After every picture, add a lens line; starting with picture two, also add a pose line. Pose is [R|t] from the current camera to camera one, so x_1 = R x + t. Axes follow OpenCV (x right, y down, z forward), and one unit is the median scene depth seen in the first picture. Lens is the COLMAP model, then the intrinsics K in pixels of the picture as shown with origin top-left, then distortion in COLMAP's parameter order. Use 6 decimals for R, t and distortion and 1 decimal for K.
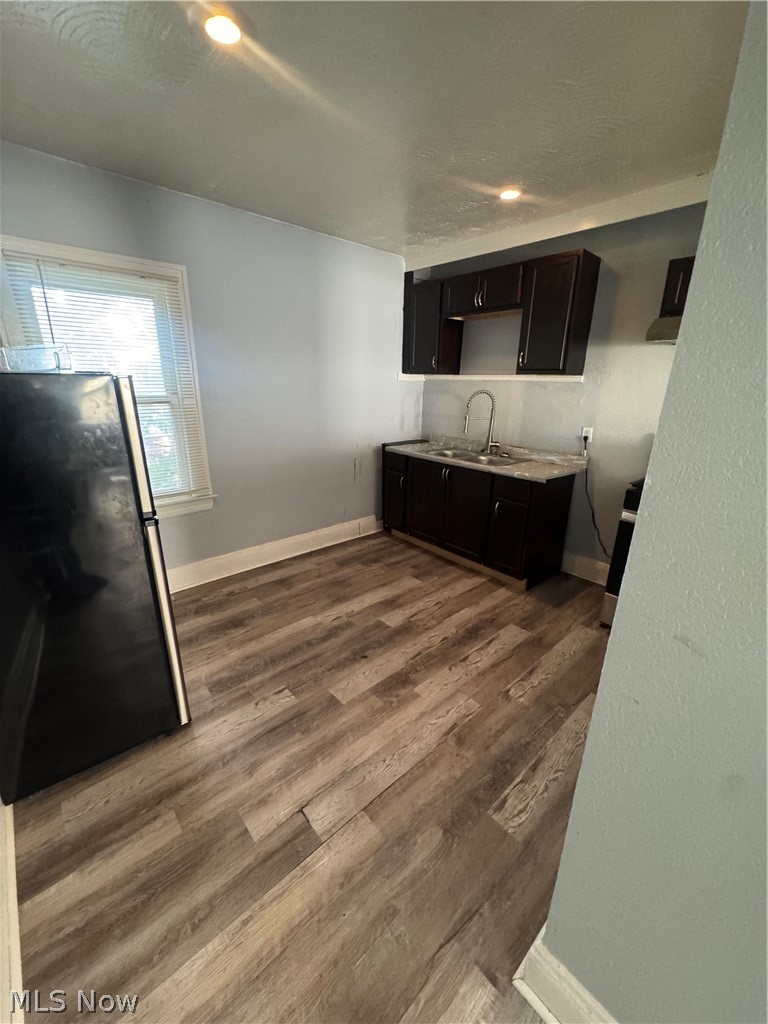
lens RADIAL K [[408.3, 0, 383.8], [0, 408.3, 510.0], [0, 0, 1]] dist [-0.005678, 0.001180]
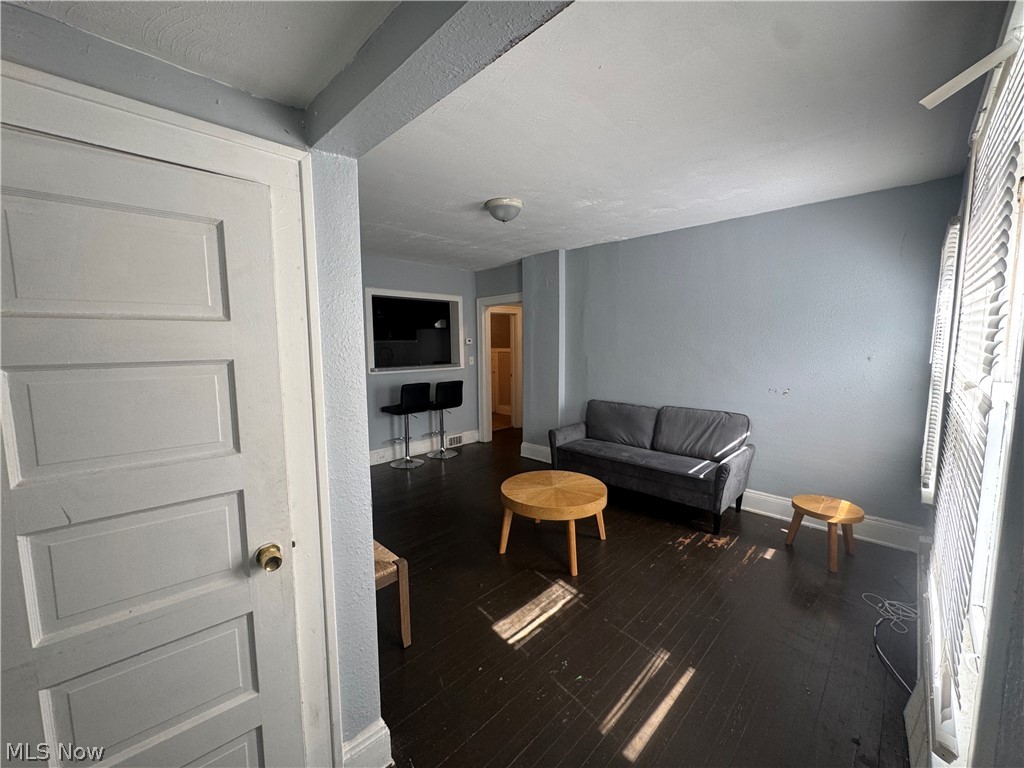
lens RADIAL K [[408.3, 0, 512.1], [0, 408.3, 383.3], [0, 0, 1]] dist [-0.005678, 0.001180]
pose [[0.998038, -0.028276, 0.055871, 1.170813], [0.039184, 0.977975, -0.205013, 0.577336], [-0.048843, 0.206800, 0.977163, -1.765689]]
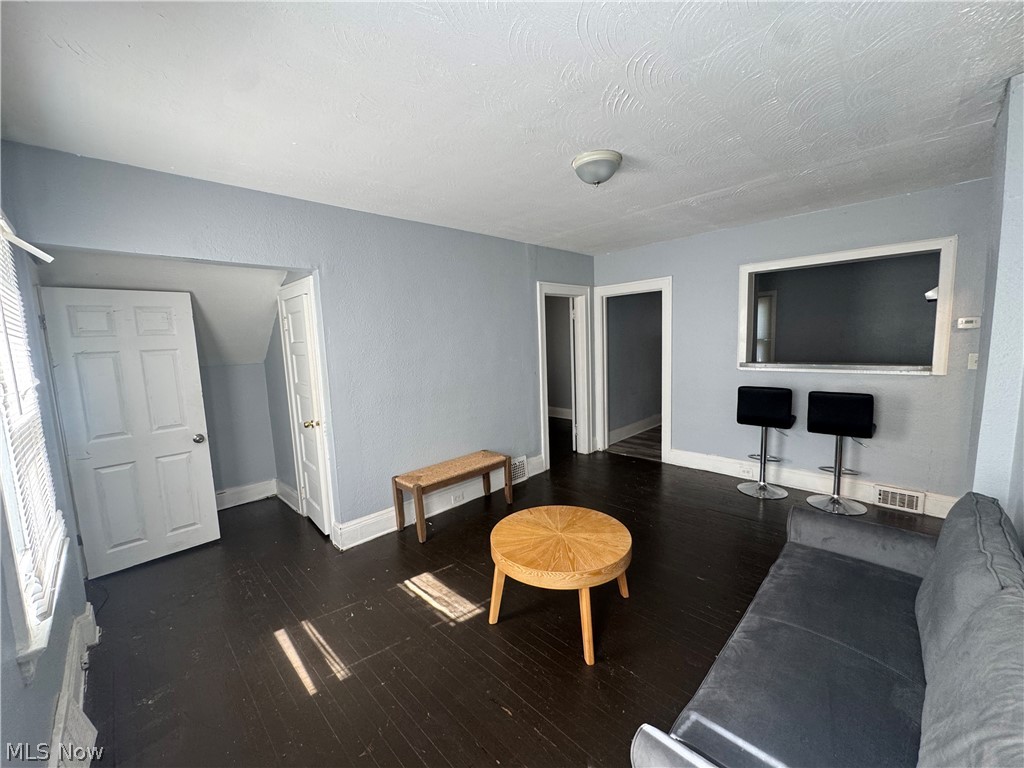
lens RADIAL K [[408.3, 0, 512.2], [0, 408.3, 384.5], [0, 0, 1]] dist [-0.005678, 0.001180]
pose [[0.043206, 0.096208, -0.994423, 2.278752], [-0.265635, 0.960631, 0.081397, 0.250137], [0.963105, 0.260637, 0.067061, -0.729712]]
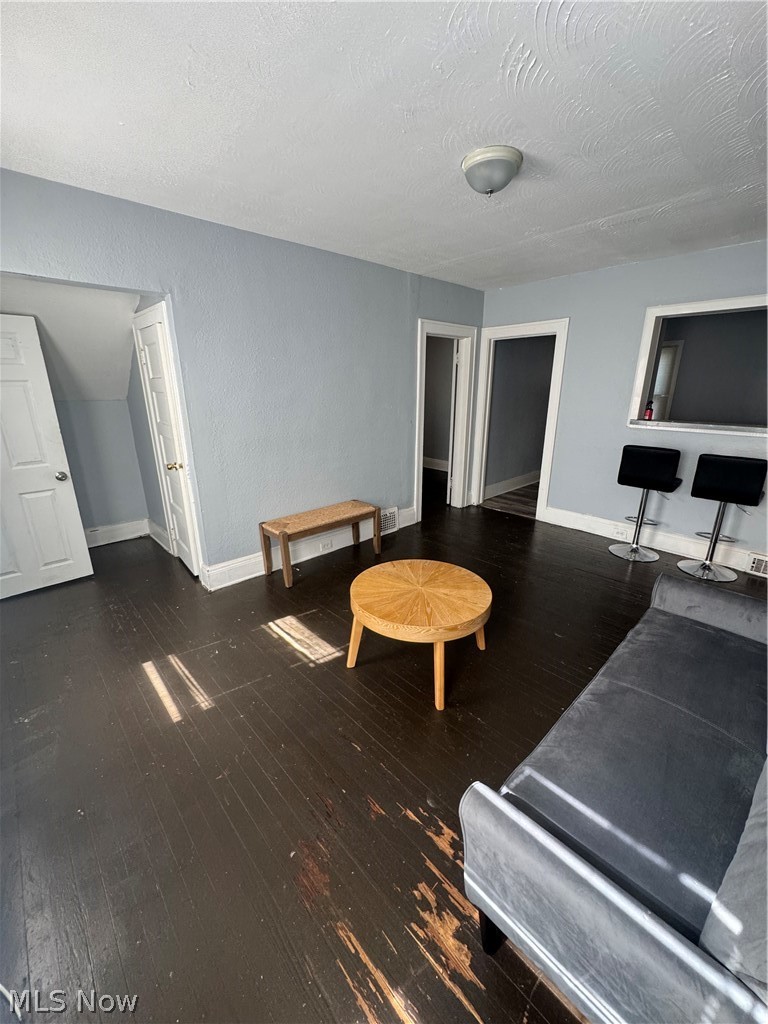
lens RADIAL K [[408.3, 0, 383.5], [0, 408.3, 511.0], [0, 0, 1]] dist [-0.005678, 0.001180]
pose [[0.013445, 0.283047, -0.959012, 2.226861], [-0.302134, 0.915417, 0.265944, 0.243214], [0.953171, 0.286174, 0.097826, -0.693074]]
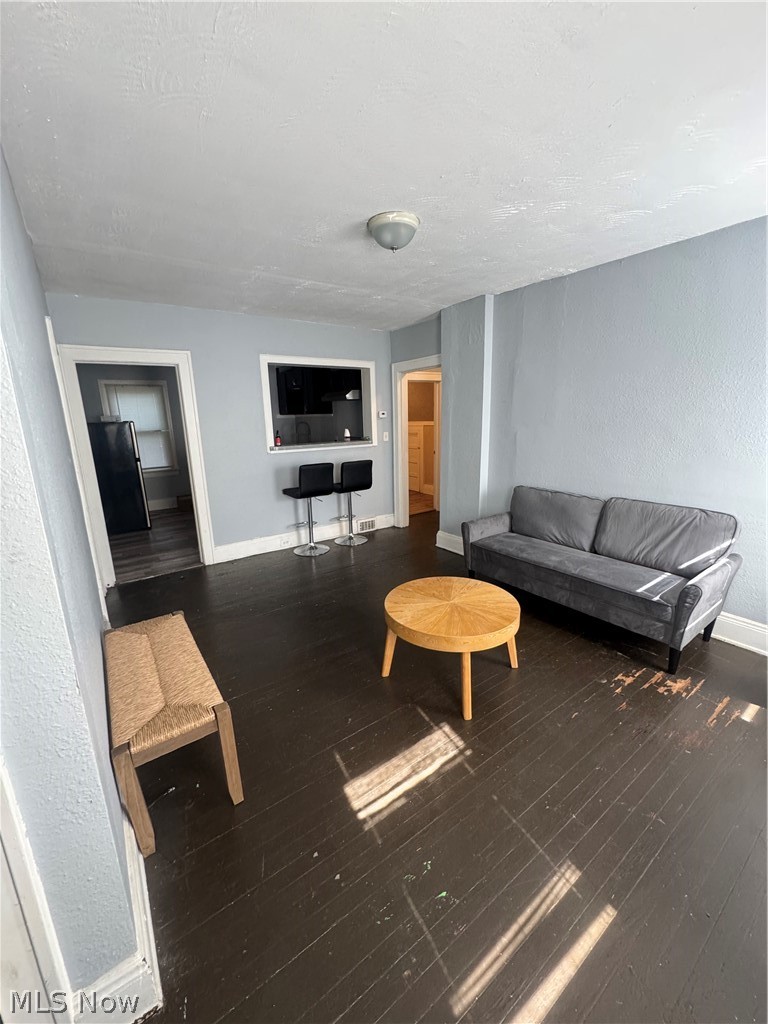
lens RADIAL K [[408.3, 0, 383.5], [0, 408.3, 510.3], [0, 0, 1]] dist [-0.005678, 0.001180]
pose [[0.992621, -0.010532, -0.120804, 1.321279], [0.001141, 0.996988, -0.077545, 0.488459], [0.121257, 0.076835, 0.989643, -1.499230]]
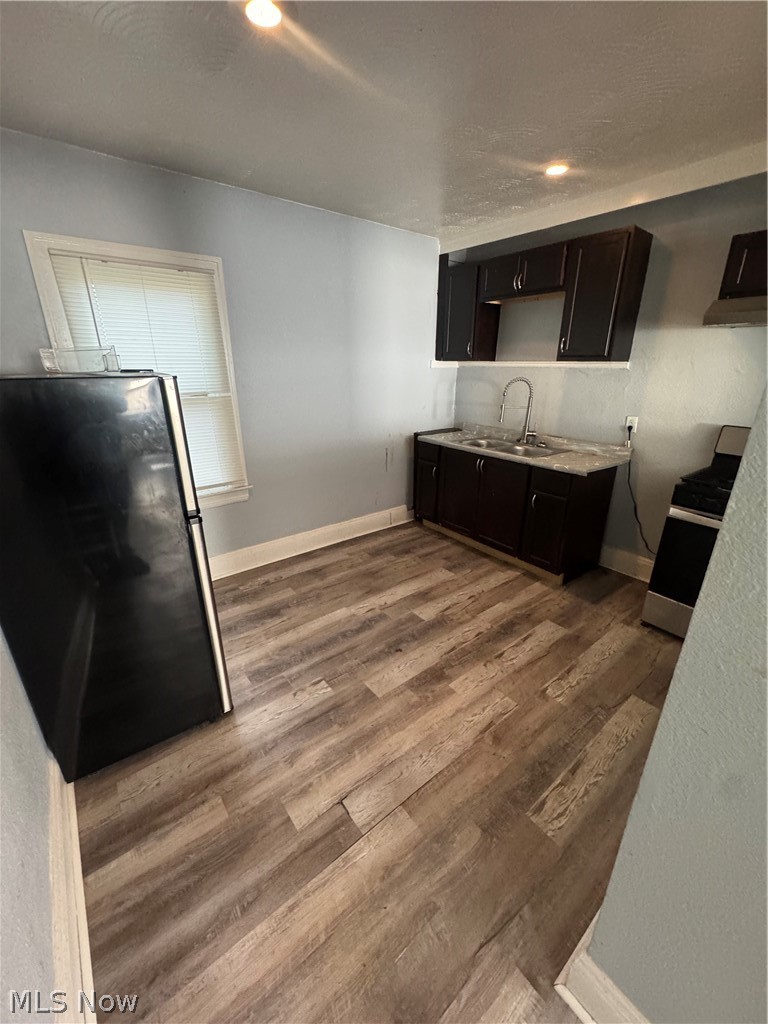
lens RADIAL K [[408.3, 0, 383.7], [0, 408.3, 510.1], [0, 0, 1]] dist [-0.005678, 0.001180]
pose [[0.997929, 0.008081, -0.063819, -0.023301], [-0.005619, 0.999237, 0.038656, -0.024595], [0.064083, -0.038217, 0.997213, 0.007668]]
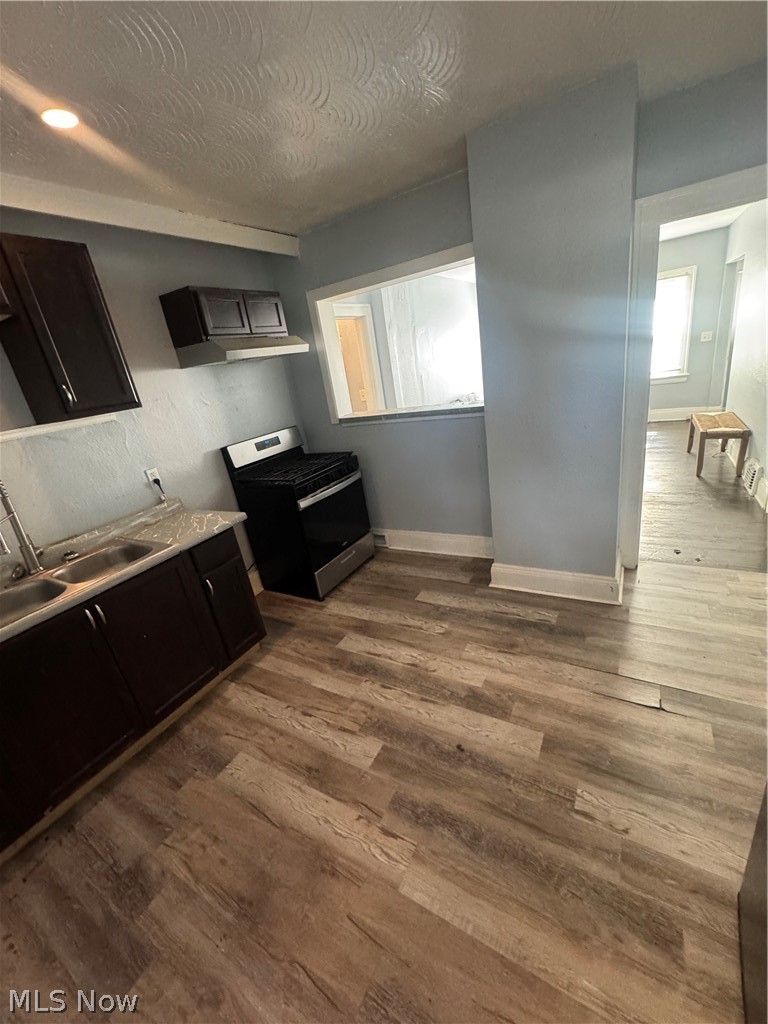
lens RADIAL K [[408.3, 0, 383.7], [0, 408.3, 509.8], [0, 0, 1]] dist [-0.005678, 0.001180]
pose [[-0.300417, -0.297254, 0.906306, -0.565288], [0.427382, 0.807519, 0.406519, -0.367764], [-0.852698, 0.509464, -0.115552, 0.998946]]
